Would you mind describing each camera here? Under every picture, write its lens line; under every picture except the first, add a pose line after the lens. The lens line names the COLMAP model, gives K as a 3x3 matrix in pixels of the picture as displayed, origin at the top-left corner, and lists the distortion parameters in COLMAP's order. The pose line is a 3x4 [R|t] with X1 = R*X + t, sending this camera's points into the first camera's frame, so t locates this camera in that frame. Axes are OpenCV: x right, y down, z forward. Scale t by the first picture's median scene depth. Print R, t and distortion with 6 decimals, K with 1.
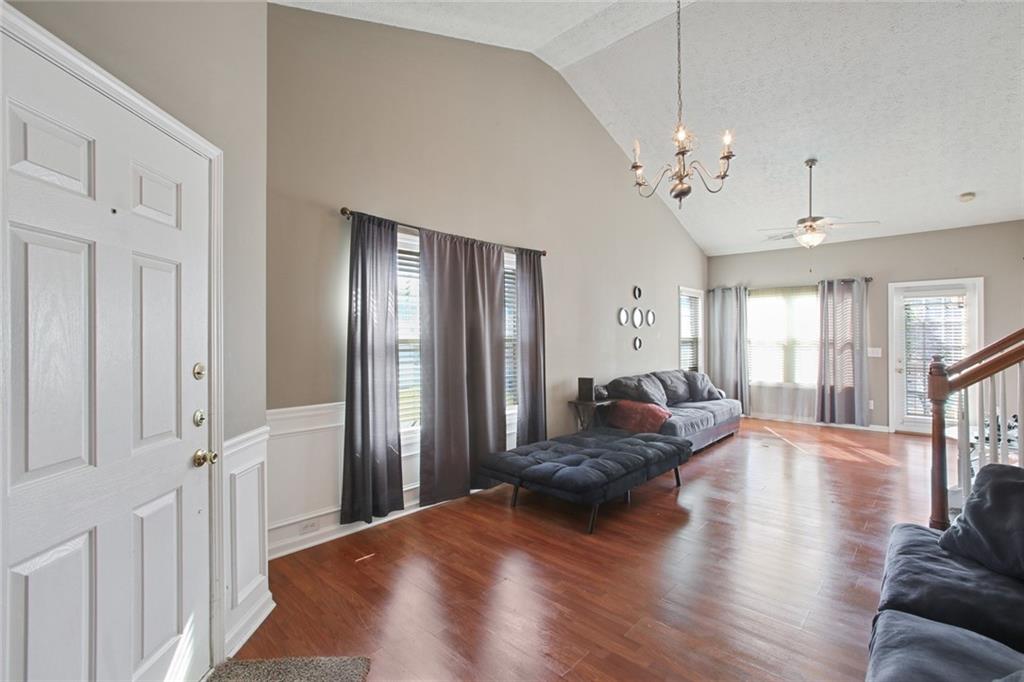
lens RADIAL K [[461.2, 0, 502.5], [0, 461.2, 338.7], [0, 0, 1]] dist [-0.000190, 0.000319]
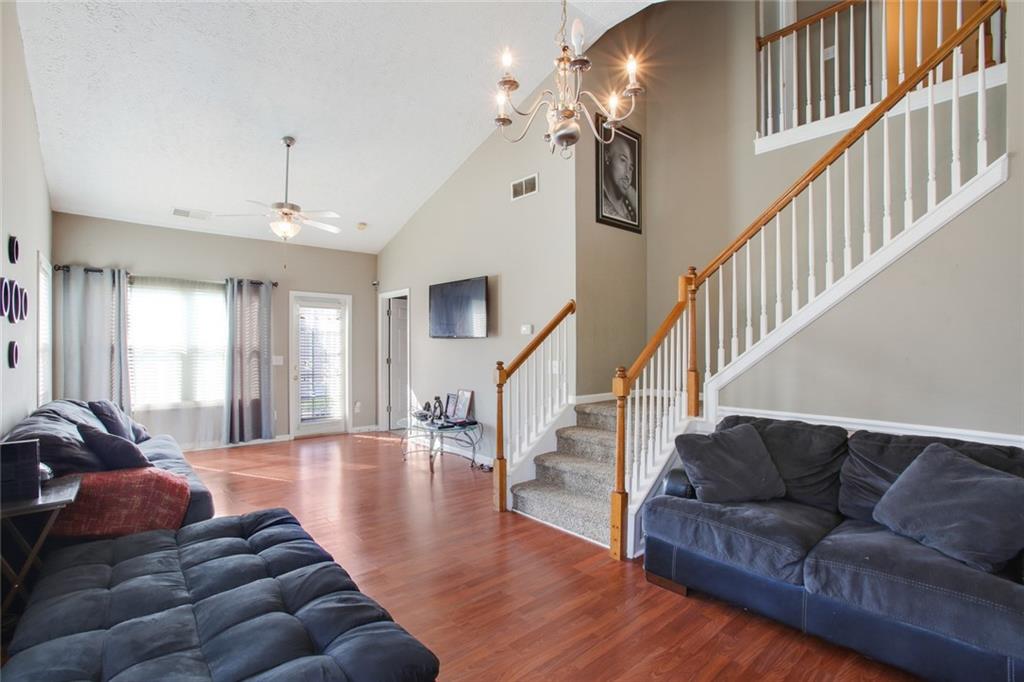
lens RADIAL K [[482.3, 0, 505.3], [0, 482.3, 349.5], [0, 0, 1]] dist [-0.084163, 0.038529]
pose [[0.088968, -0.003837, 0.996027, -0.139853], [-0.004101, 0.999983, 0.004219, 0.000633], [-0.996026, -0.004460, 0.088950, 0.440904]]
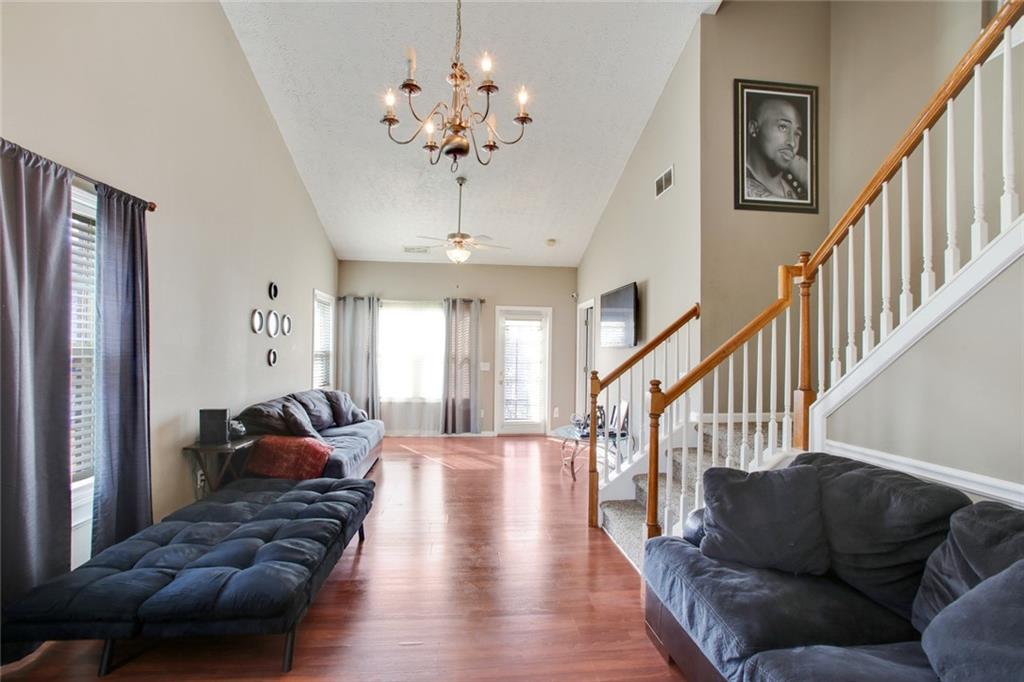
lens RADIAL K [[482.3, 0, 505.3], [0, 482.3, 349.5], [0, 0, 1]] dist [-0.084163, 0.038529]
pose [[0.649580, 0.016832, 0.760107, -0.051620], [-0.013807, 0.999851, -0.010341, -0.000114], [-0.760168, -0.003778, 0.649715, 0.204115]]
